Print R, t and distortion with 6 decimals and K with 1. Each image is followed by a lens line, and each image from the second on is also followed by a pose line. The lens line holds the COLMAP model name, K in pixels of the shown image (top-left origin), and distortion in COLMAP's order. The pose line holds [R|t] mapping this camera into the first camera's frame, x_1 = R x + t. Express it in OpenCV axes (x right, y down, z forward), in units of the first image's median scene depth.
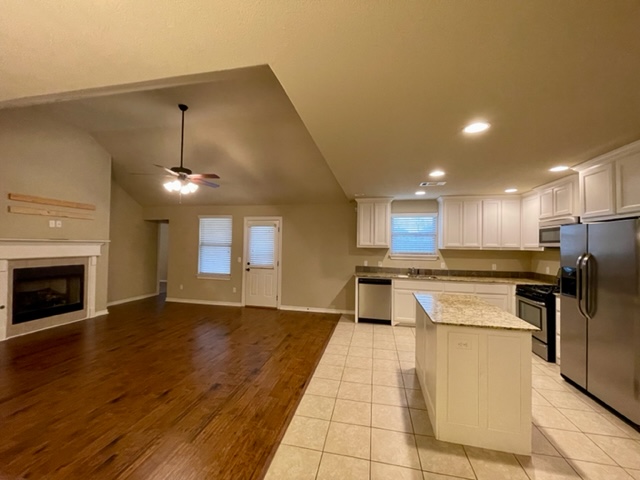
lens RADIAL K [[256.3, 0, 319.9], [0, 256.3, 240.2], [0, 0, 1]] dist [-0.001796, 0.000336]
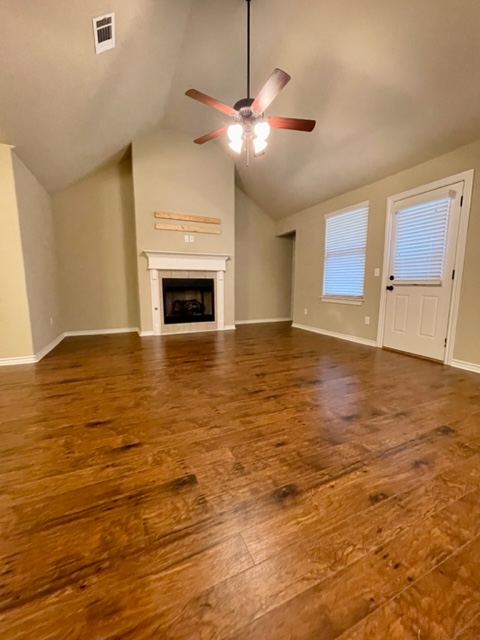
lens RADIAL K [[256.3, 0, 241.3], [0, 256.3, 318.6], [0, 0, 1]] dist [-0.001796, 0.000336]
pose [[0.590297, 0.088297, -0.802342, -0.003596], [0.026110, 0.991390, 0.128311, 0.126627], [0.806764, -0.096691, 0.582909, 0.473739]]
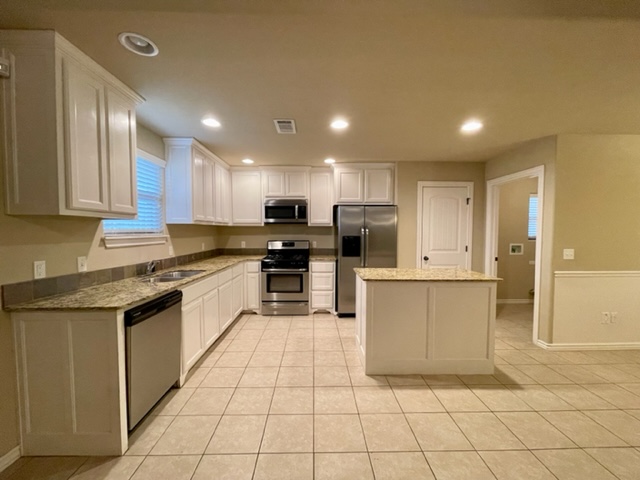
lens RADIAL K [[256.3, 0, 319.0], [0, 256.3, 241.4], [0, 0, 1]] dist [-0.001796, 0.000336]
pose [[-0.228032, -0.051720, 0.972279, -0.212794], [-0.023296, 0.998592, 0.047656, 0.042028], [-0.973375, -0.011783, -0.228916, 0.868011]]
